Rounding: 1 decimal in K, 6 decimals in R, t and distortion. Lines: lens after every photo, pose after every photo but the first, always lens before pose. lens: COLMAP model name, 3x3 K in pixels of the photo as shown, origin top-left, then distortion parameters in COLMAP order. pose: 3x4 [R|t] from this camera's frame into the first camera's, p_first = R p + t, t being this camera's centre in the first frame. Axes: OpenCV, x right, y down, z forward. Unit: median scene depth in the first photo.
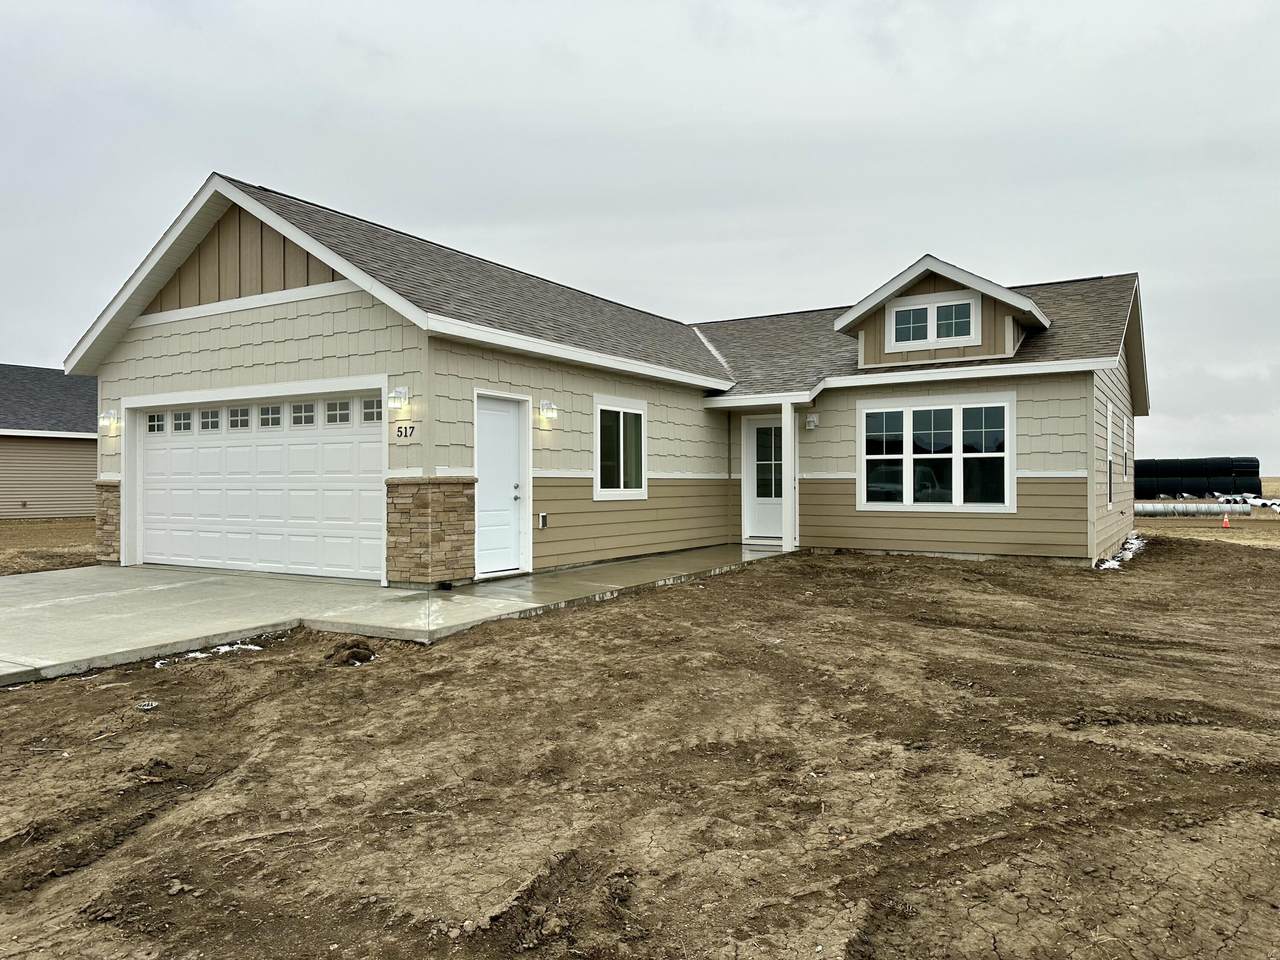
lens RADIAL K [[885.4, 0, 640.0], [0, 885.4, 480.0], [0, 0, 1]] dist [0.048528, 0.000489]
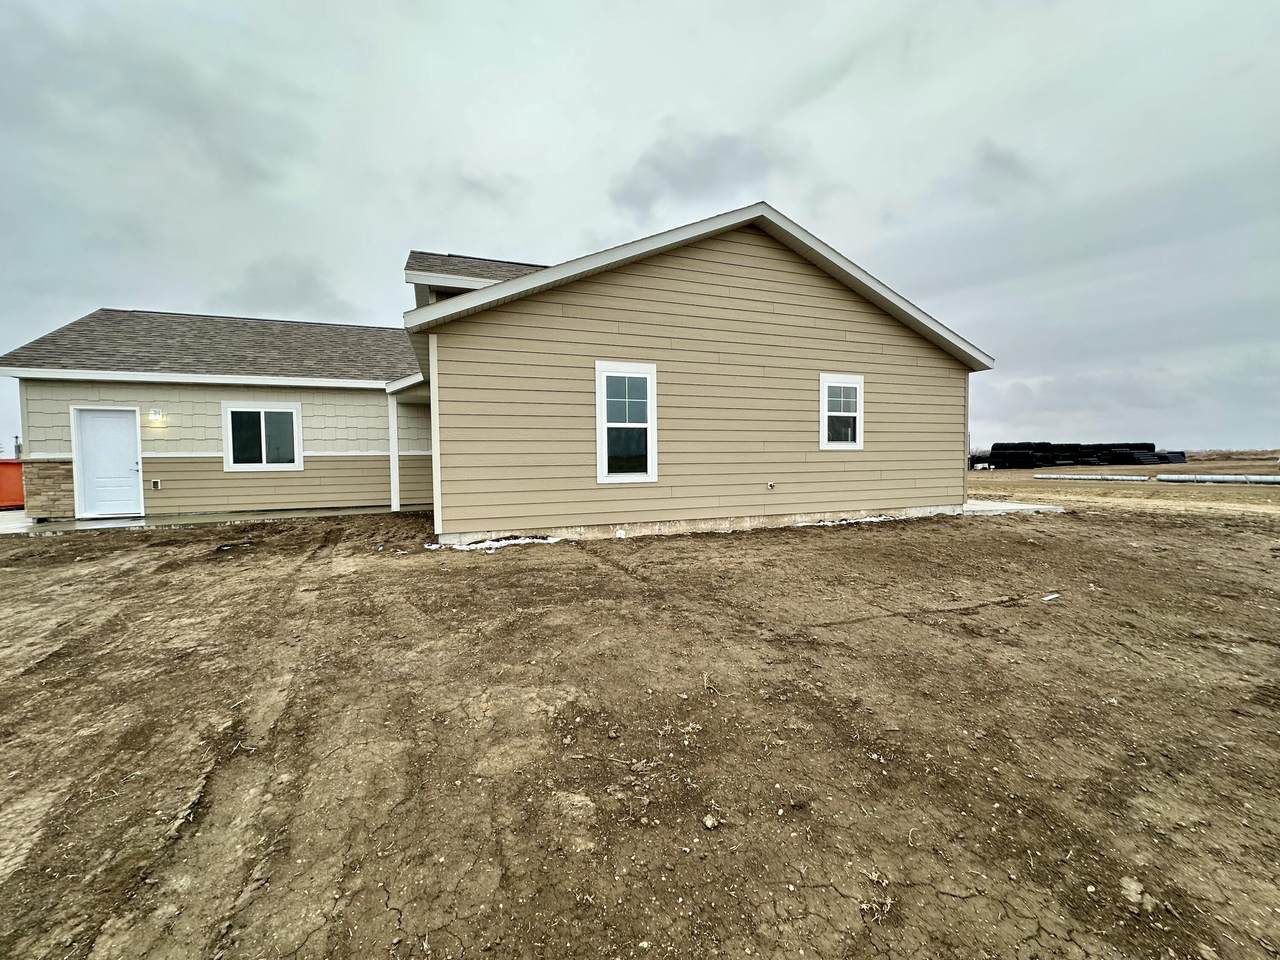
lens RADIAL K [[536.4, 0, 640.0], [0, 536.4, 480.0], [0, 0, 1]] dist [-0.001474, -0.000206]
pose [[0.798571, 0.009740, -0.601822, 0.777217], [0.017083, 0.999099, 0.038839, 0.010084], [0.601658, -0.041297, 0.797686, 0.500166]]
